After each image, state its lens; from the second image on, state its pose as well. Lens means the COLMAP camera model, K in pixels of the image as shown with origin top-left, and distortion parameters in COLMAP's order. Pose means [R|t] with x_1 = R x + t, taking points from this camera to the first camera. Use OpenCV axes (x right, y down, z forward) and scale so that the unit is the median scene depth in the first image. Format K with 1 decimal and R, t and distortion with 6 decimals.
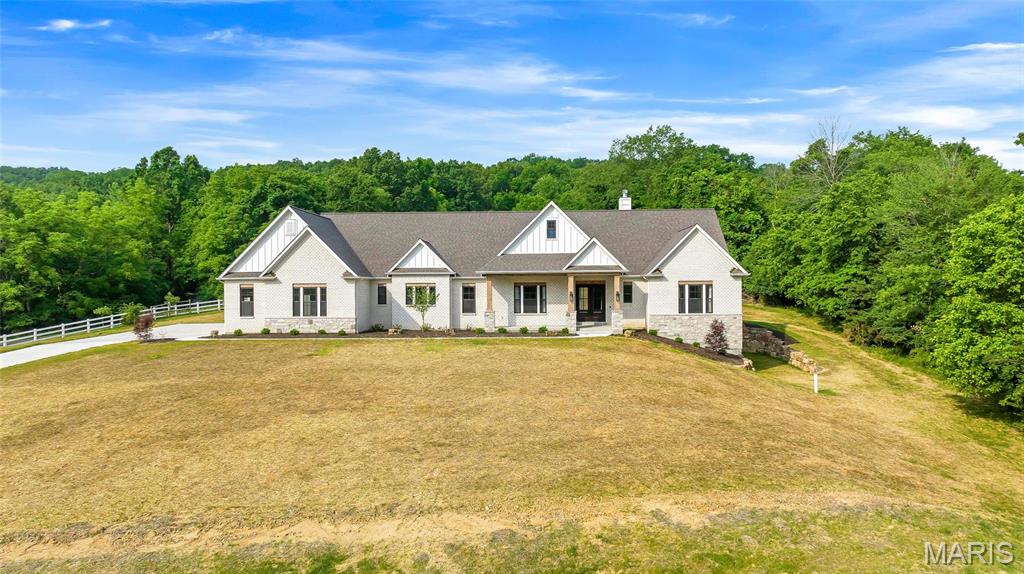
lens RADIAL K [[732.2, 0, 512.0], [0, 732.2, 287.0], [0, 0, 1]] dist [-0.007609, -0.008975]
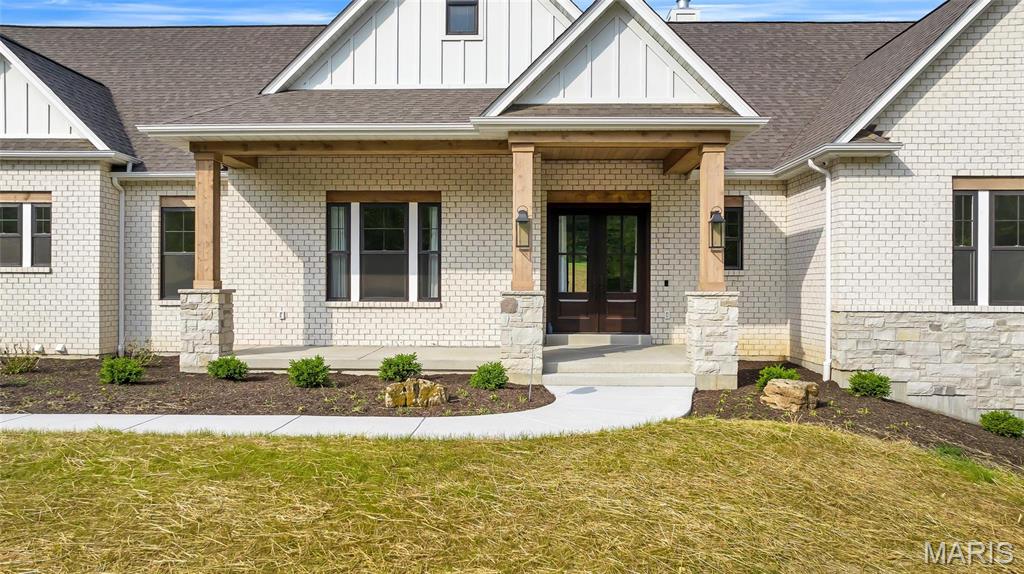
lens RADIAL K [[732.2, 0, 512.0], [0, 732.2, 287.0], [0, 0, 1]] dist [-0.007609, -0.008975]
pose [[0.999830, 0.010555, 0.015106, 0.071154], [-0.010520, 0.999942, -0.002367, 0.031090], [-0.015130, 0.002208, 0.999883, 0.730839]]
